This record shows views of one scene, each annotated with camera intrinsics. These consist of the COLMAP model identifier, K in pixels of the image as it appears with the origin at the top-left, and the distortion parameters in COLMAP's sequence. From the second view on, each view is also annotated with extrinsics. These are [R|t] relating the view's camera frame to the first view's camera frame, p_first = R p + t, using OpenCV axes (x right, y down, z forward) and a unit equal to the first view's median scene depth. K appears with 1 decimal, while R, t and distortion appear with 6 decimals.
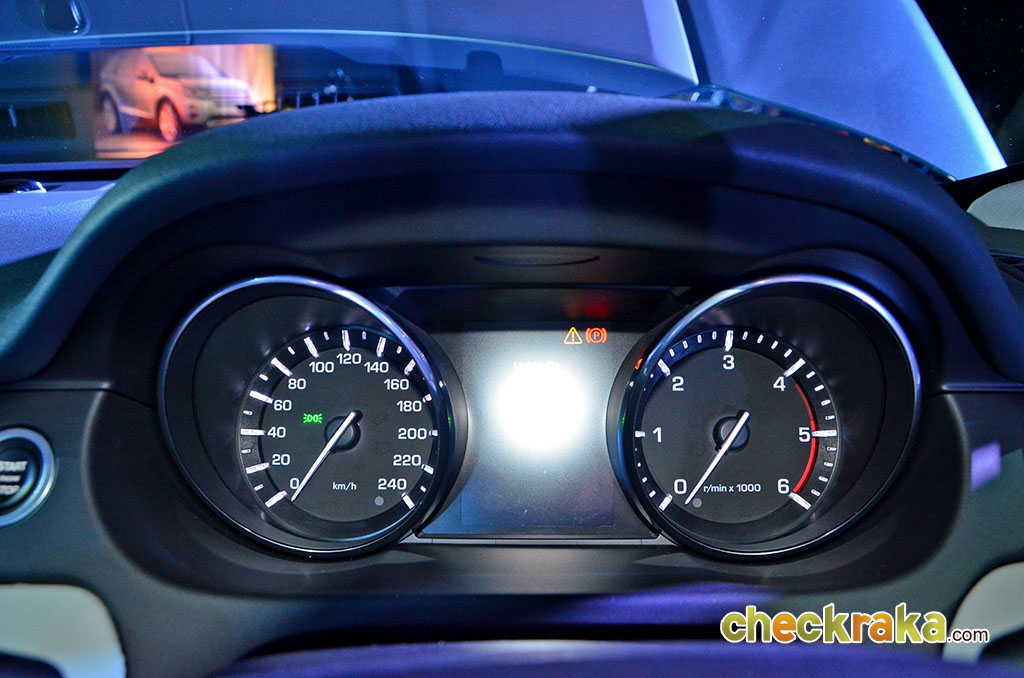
lens RADIAL K [[782.8, 0, 512.0], [0, 782.8, 339.0], [0, 0, 1]] dist [-0.208404, 0.223444]
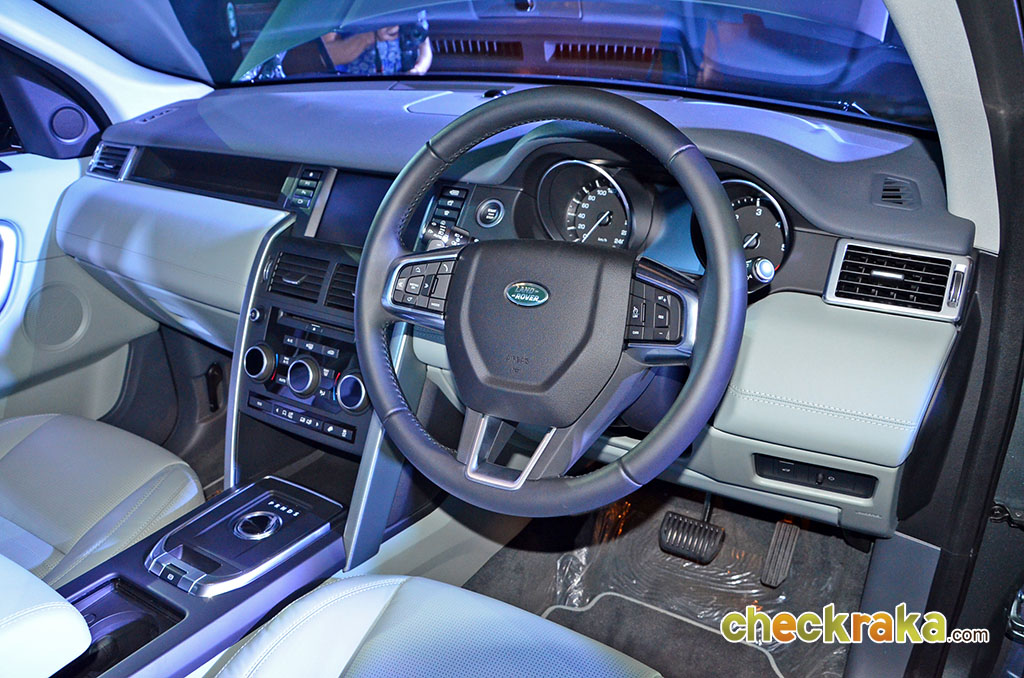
lens RADIAL K [[782.8, 0, 512.0], [0, 782.8, 339.0], [0, 0, 1]] dist [-0.208404, 0.223444]
pose [[0.860140, 0.200950, -0.468806, 0.805591], [-0.099665, 0.967620, 0.231902, -0.060108], [0.500226, -0.152745, 0.852316, -1.412032]]
